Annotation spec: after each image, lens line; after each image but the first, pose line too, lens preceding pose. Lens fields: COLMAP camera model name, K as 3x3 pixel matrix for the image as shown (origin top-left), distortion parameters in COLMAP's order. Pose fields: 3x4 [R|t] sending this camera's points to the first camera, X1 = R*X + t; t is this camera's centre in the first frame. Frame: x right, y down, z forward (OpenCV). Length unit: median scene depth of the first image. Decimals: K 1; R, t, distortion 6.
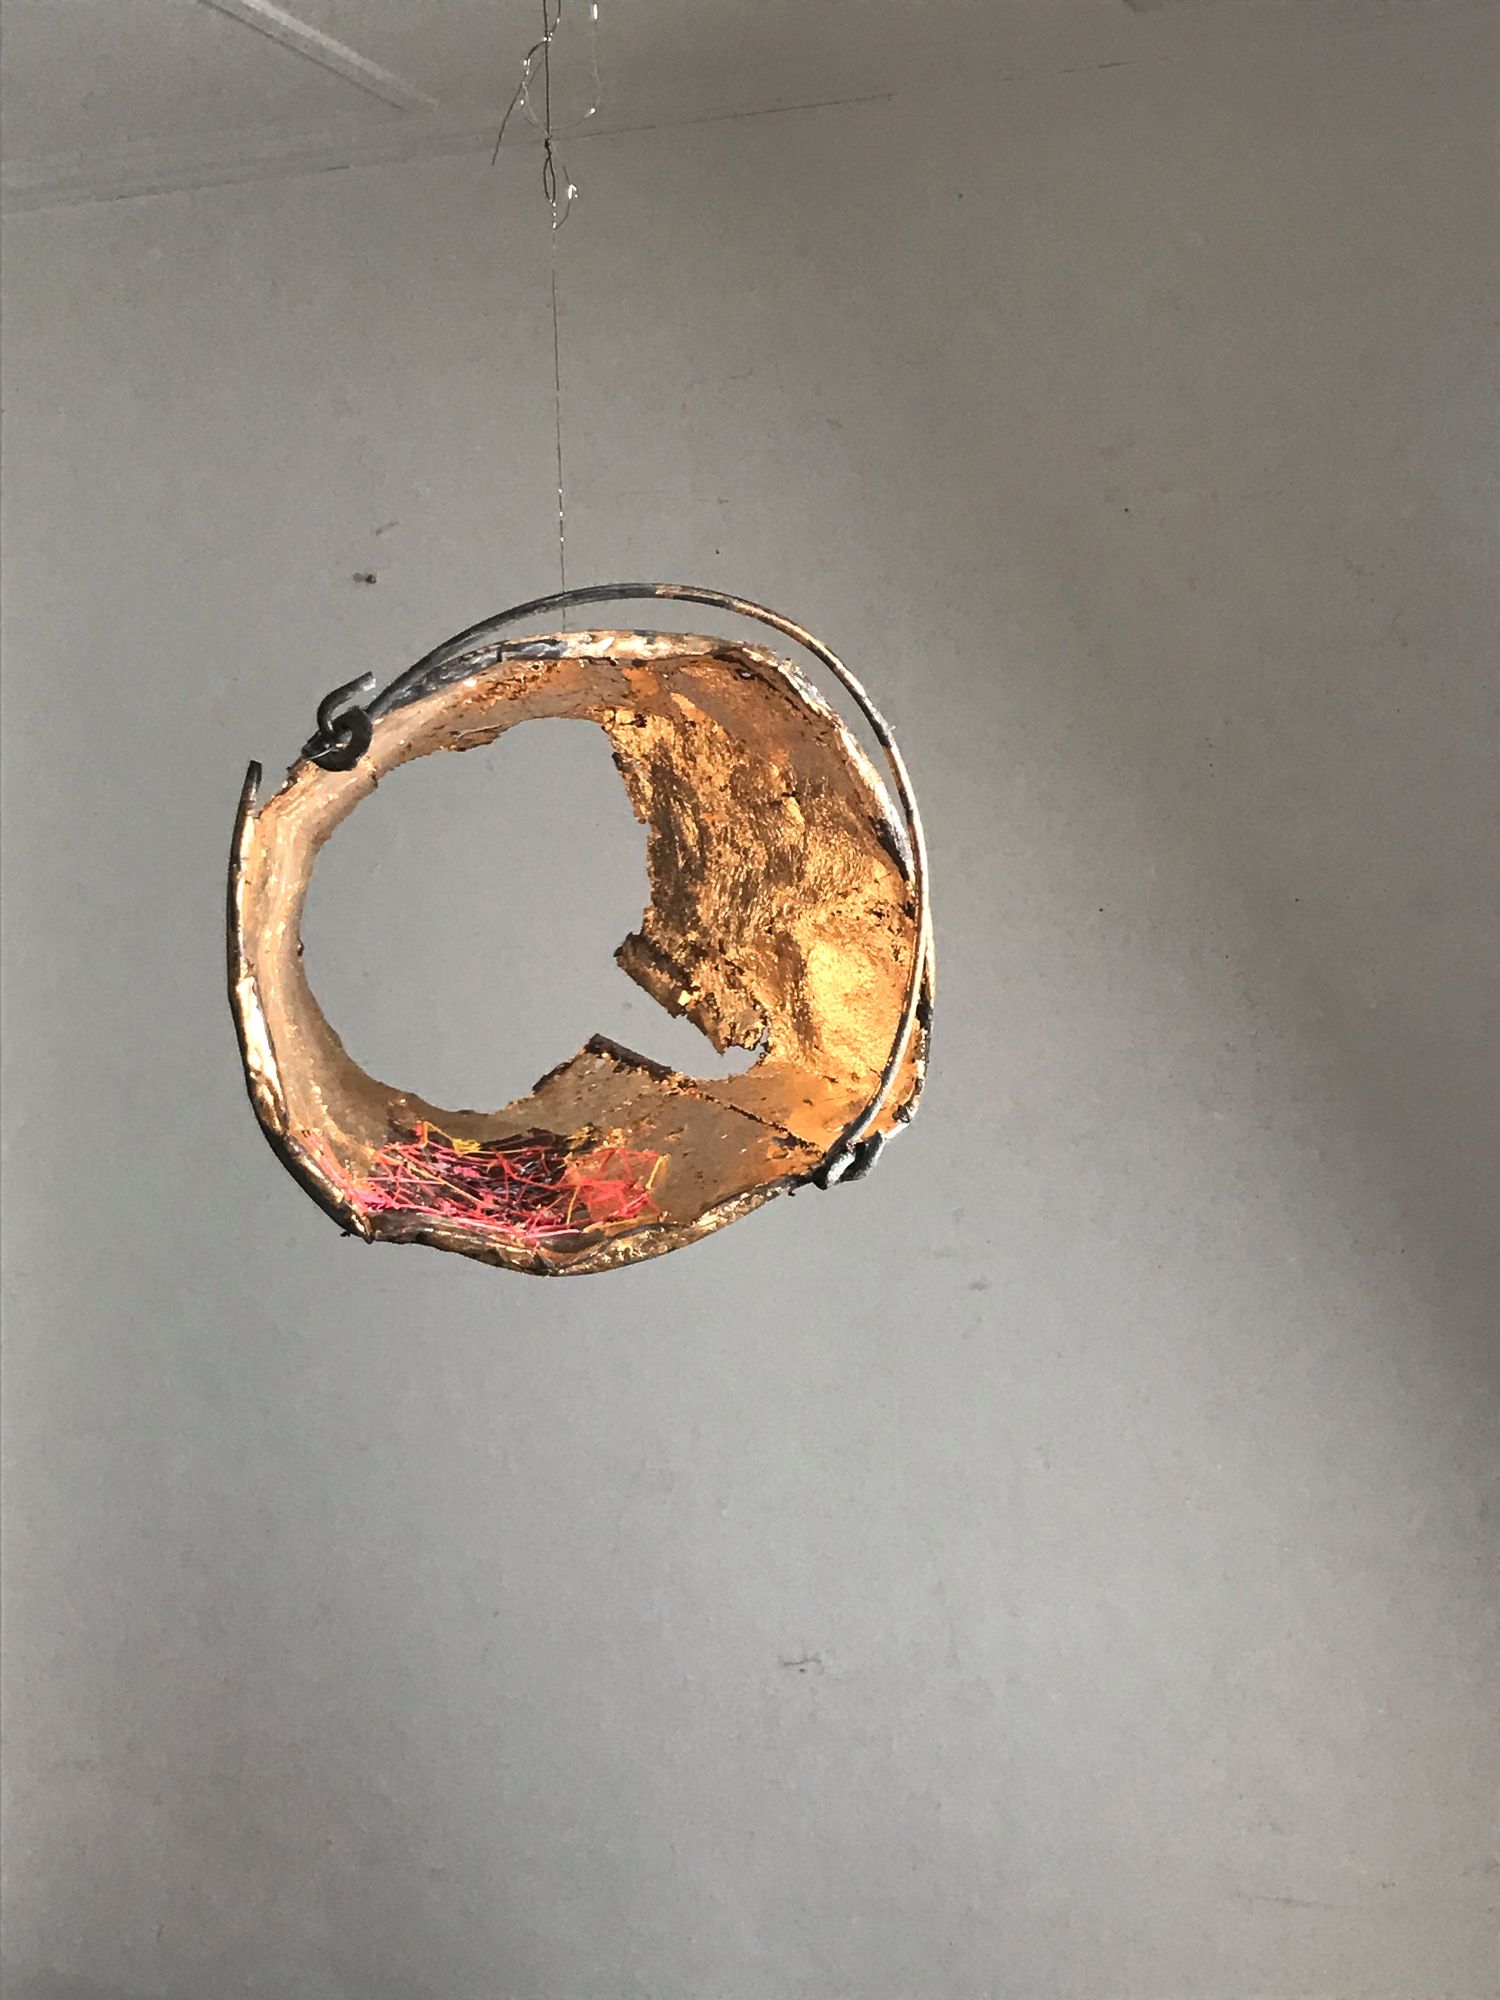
lens RADIAL K [[2899.0, 0, 750.0], [0, 2899.0, 1000.0], [0, 0, 1]] dist [0.348384, -2.639964]
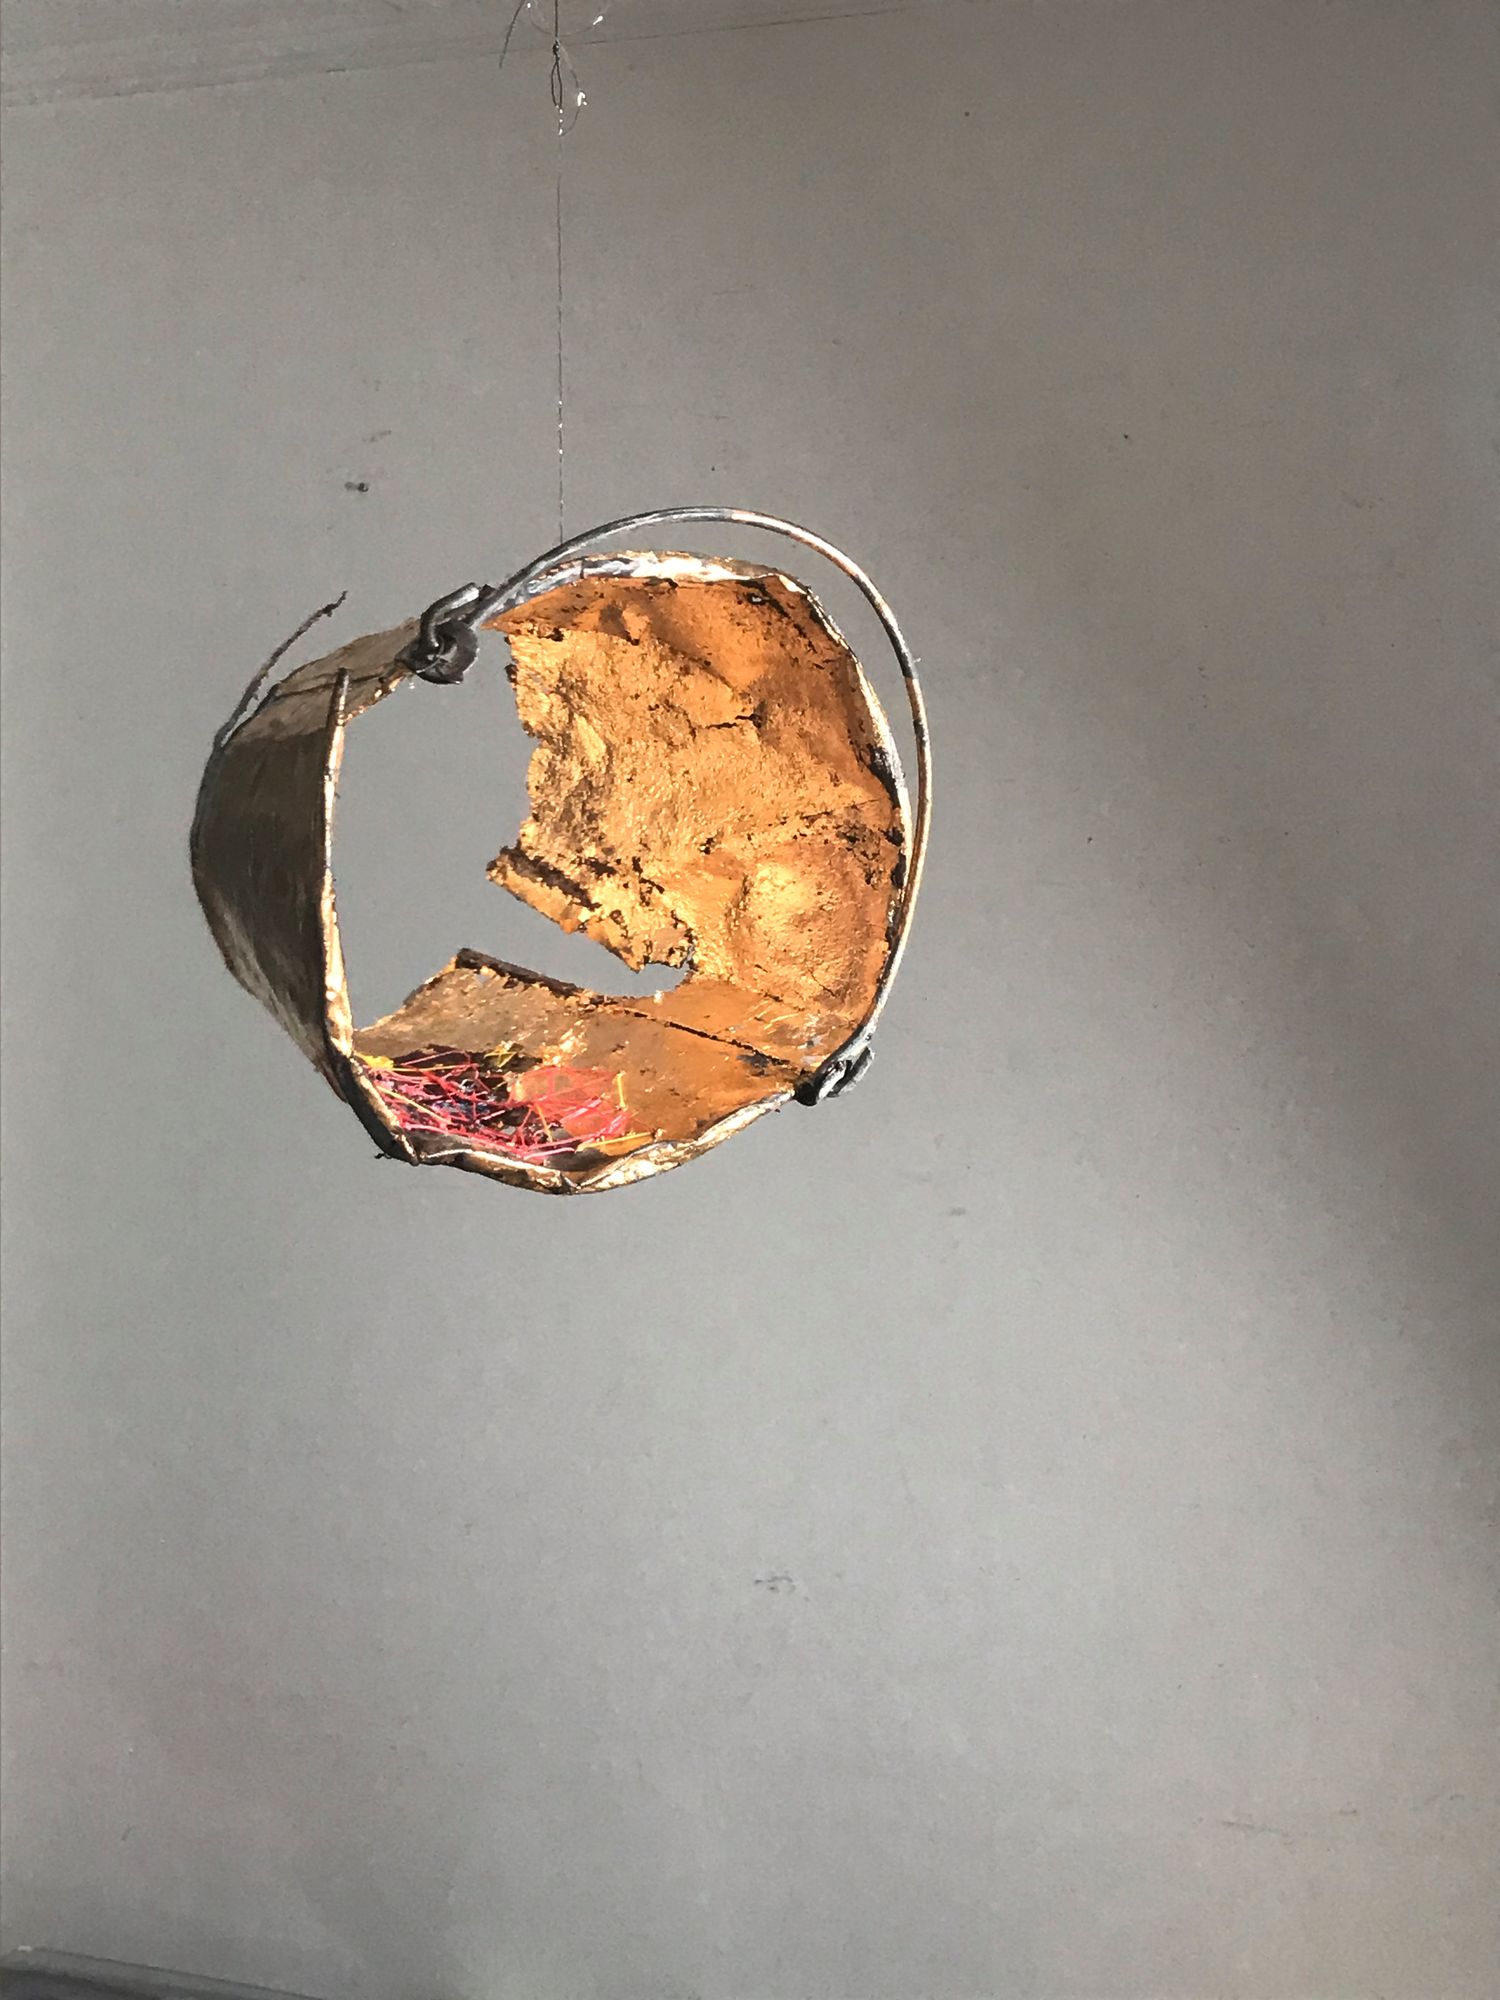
lens RADIAL K [[2899.0, 0, 750.0], [0, 2899.0, 1000.0], [0, 0, 1]] dist [0.348384, -2.639964]
pose [[0.930398, 0.001105, 0.366550, -0.348094], [-0.015379, 0.999233, 0.036025, -0.008460], [-0.366229, -0.039155, 0.929701, 0.048120]]
